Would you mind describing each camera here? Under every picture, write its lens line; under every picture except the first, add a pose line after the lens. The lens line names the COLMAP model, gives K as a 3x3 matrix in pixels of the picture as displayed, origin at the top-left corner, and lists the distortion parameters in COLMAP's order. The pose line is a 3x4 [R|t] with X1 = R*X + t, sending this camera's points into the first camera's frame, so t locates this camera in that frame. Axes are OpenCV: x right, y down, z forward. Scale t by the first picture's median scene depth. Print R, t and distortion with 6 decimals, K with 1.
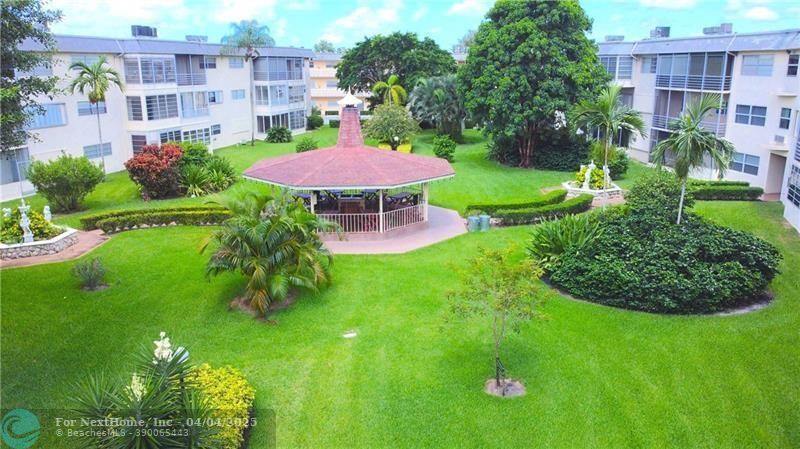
lens RADIAL K [[614.5, 0, 406.3], [0, 614.5, 224.0], [0, 0, 1]] dist [-0.000321, -0.003040]
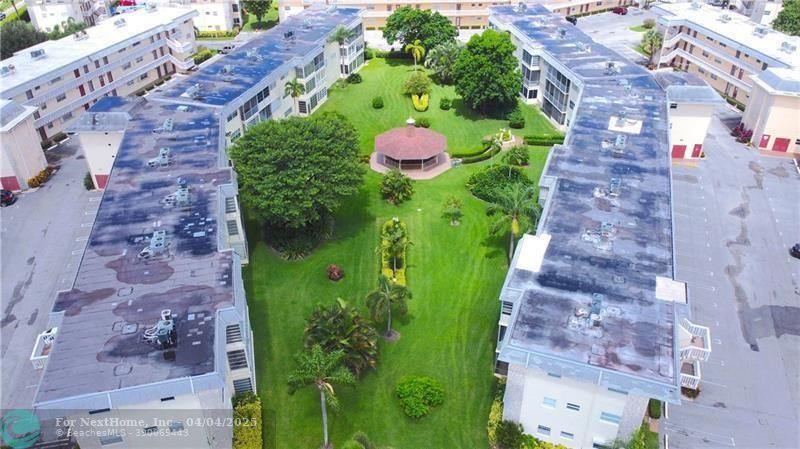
lens RADIAL K [[614.5, 0, 399.7], [0, 614.5, 223.0], [0, 0, 1]] dist [-0.000321, -0.003040]
pose [[0.999931, 0.002217, -0.011510, -0.081587], [0.001374, 0.953012, 0.302929, -0.457317], [0.011641, -0.302924, 0.952944, -1.373185]]
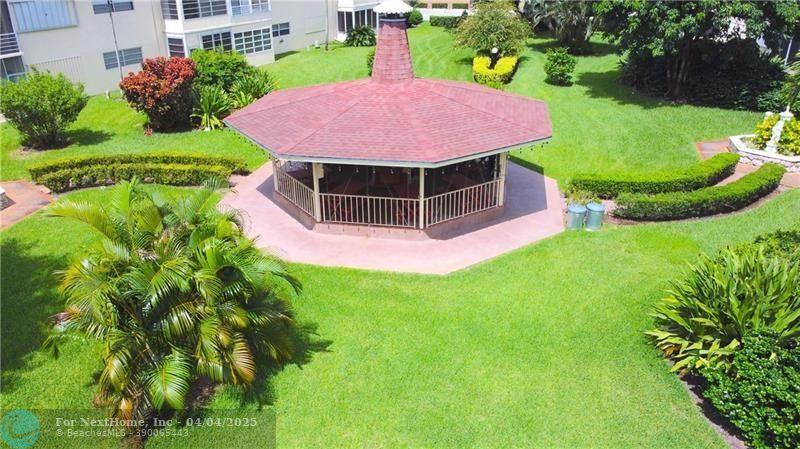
lens RADIAL K [[614.5, 0, 401.2], [0, 614.5, 227.1], [0, 0, 1]] dist [-0.000321, -0.003040]
pose [[0.977928, 0.084920, -0.190906, 0.041869], [-0.050255, 0.982458, 0.179587, -0.069910], [0.202807, -0.166029, 0.965041, 0.271487]]
